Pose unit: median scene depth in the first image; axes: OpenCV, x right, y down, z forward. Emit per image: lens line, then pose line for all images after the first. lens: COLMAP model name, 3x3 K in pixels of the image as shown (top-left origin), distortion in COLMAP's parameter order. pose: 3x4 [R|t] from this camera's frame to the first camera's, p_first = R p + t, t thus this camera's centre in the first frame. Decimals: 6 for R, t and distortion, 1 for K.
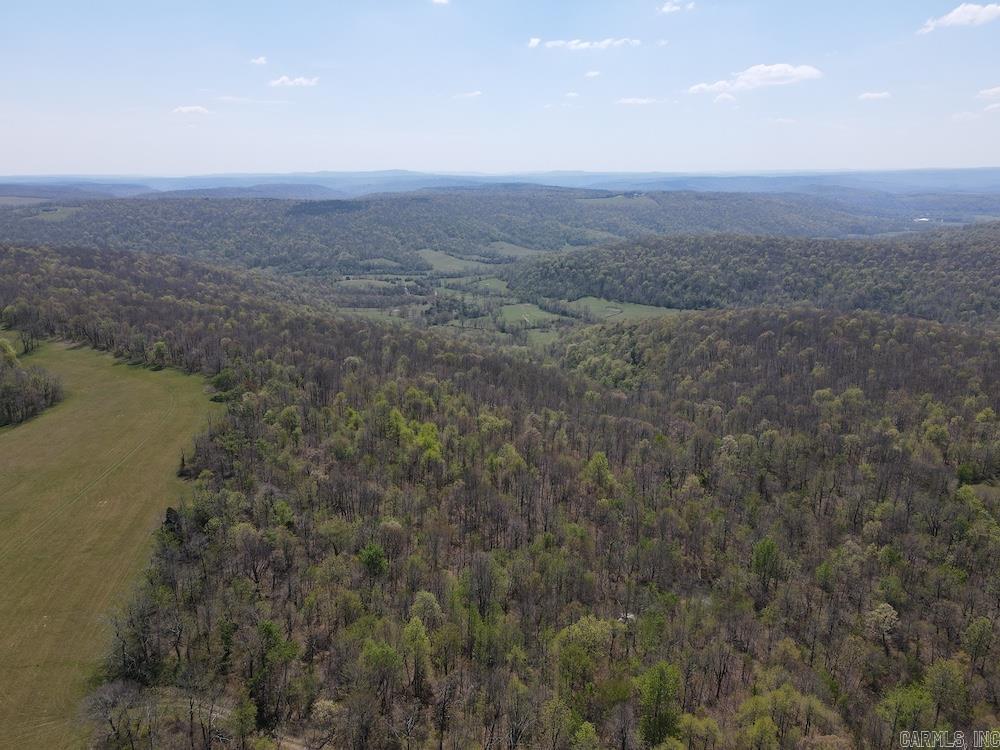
lens RADIAL K [[735.3, 0, 498.8], [0, 735.3, 378.1], [0, 0, 1]] dist [-0.000092, 0.024889]
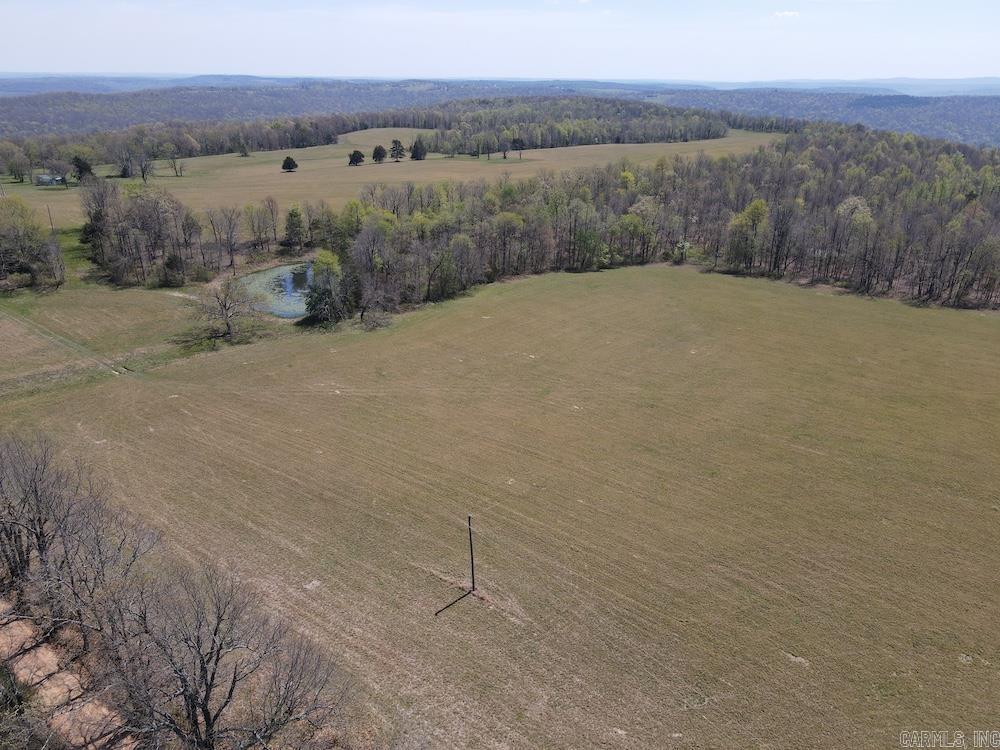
lens RADIAL K [[735.3, 0, 499.2], [0, 735.3, 378.6], [0, 0, 1]] dist [-0.000092, 0.024889]
pose [[0.770090, 0.254828, -0.584829, 0.057858], [-0.188023, 0.966694, 0.173635, 0.082361], [0.609598, -0.023754, 0.792355, -0.196856]]
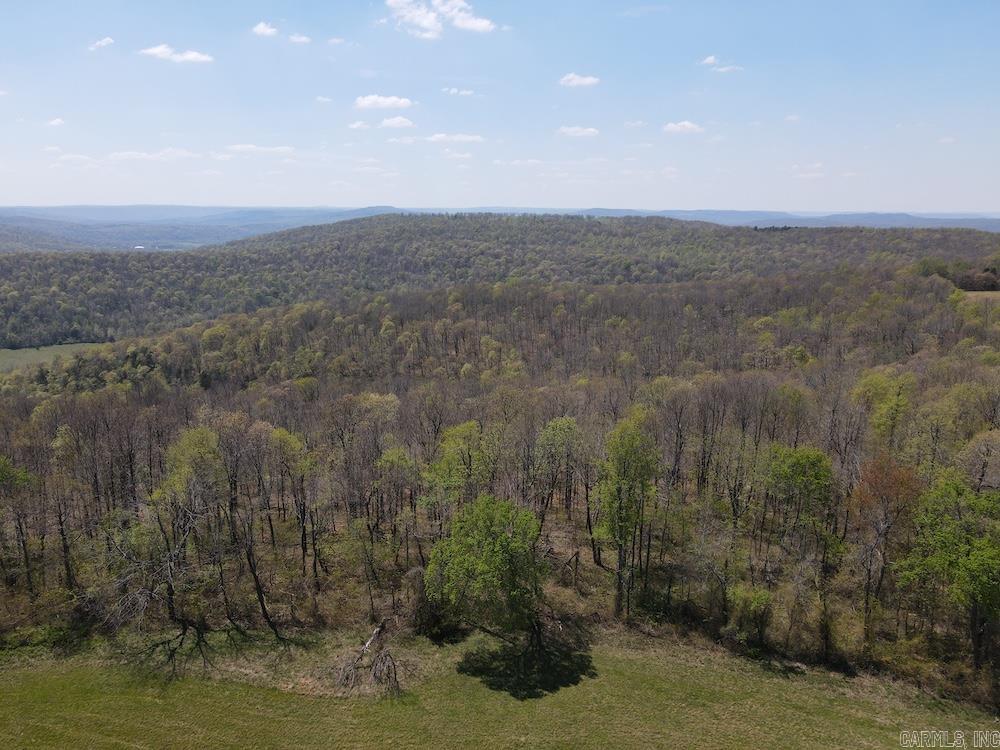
lens RADIAL K [[735.3, 0, 499.0], [0, 735.3, 370.7], [0, 0, 1]] dist [-0.000092, 0.024889]
pose [[0.519999, -0.177679, 0.835483, -0.091152], [0.227028, 0.971693, 0.065346, -0.010068], [-0.823444, 0.155698, 0.545618, 0.155555]]
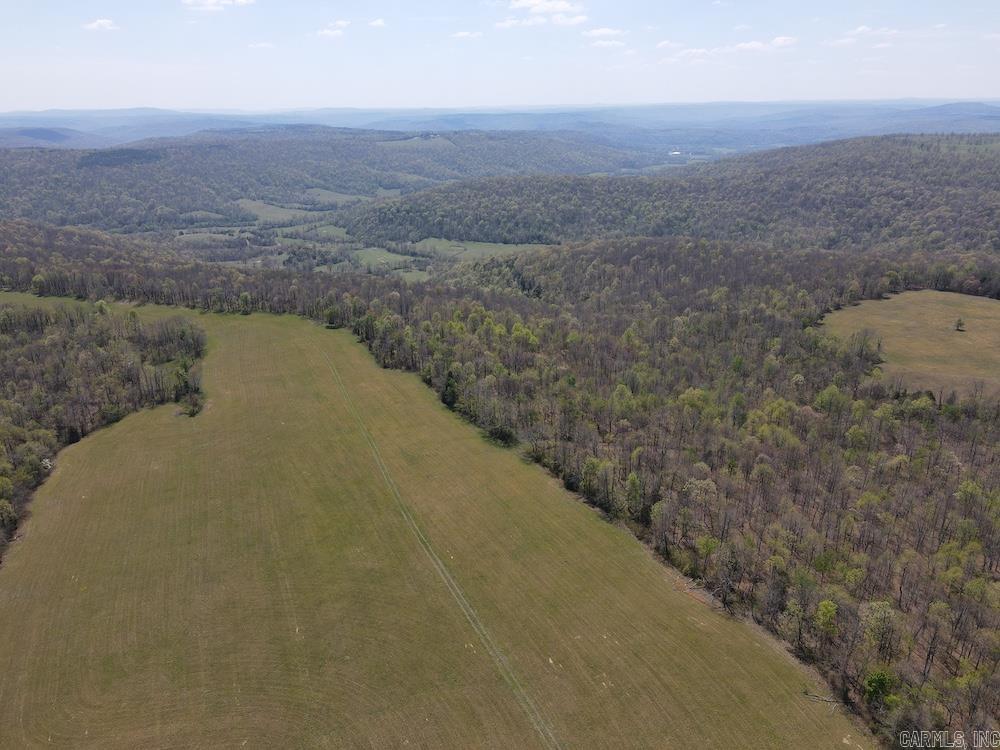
lens RADIAL K [[735.3, 0, 498.6], [0, 735.3, 377.8], [0, 0, 1]] dist [-0.000092, 0.024889]
pose [[0.955176, -0.110199, 0.274764, -0.082013], [0.088152, 0.991907, 0.091376, 0.004113], [-0.282610, -0.063059, 0.957160, -0.073252]]
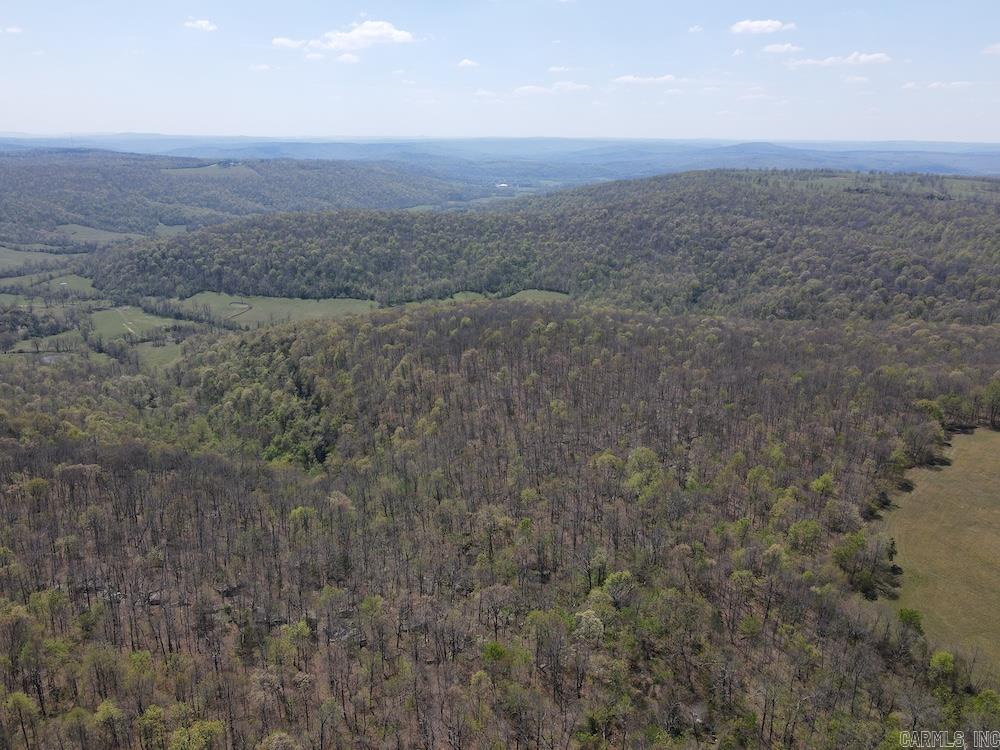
lens RADIAL K [[735.3, 0, 499.9], [0, 735.3, 379.2], [0, 0, 1]] dist [-0.000092, 0.024889]
pose [[0.865414, -0.145228, 0.479550, -0.004134], [0.123425, 0.989371, 0.076887, -0.026755], [-0.485619, -0.007351, 0.874140, 0.072765]]
